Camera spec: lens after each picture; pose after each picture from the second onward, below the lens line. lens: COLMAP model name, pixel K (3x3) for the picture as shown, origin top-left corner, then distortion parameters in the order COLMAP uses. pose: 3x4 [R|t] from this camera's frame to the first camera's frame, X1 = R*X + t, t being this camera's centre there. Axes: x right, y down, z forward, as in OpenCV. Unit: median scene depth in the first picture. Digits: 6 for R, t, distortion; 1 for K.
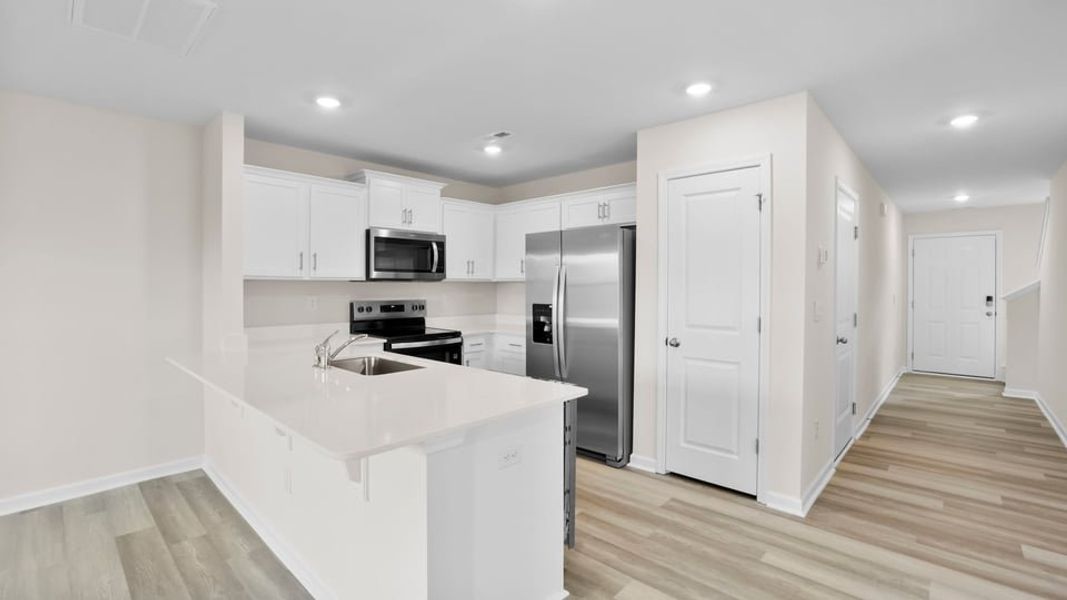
lens RADIAL K [[471.0, 0, 536.2], [0, 471.0, 295.3], [0, 0, 1]] dist [0.053217, 0.000019]
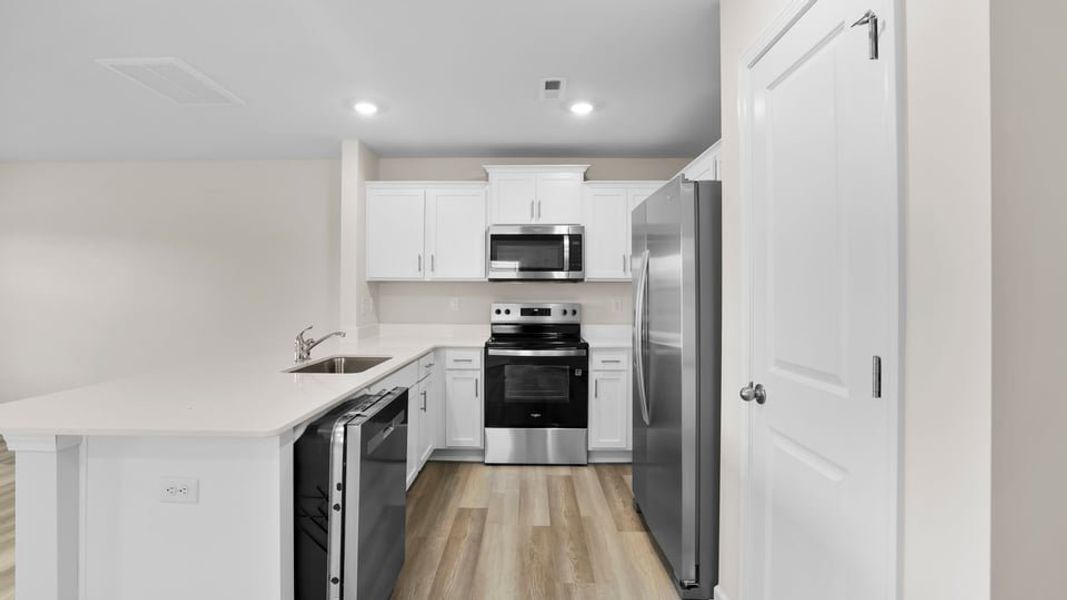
lens RADIAL K [[473.1, 0, 533.5], [0, 473.1, 300.0], [0, 0, 1]] dist [-0.001517, -0.000003]
pose [[0.684596, 0.009494, -0.728861, 0.380499], [-0.016701, 0.999857, -0.002662, 0.007547], [0.728732, 0.013995, 0.684656, 0.393738]]
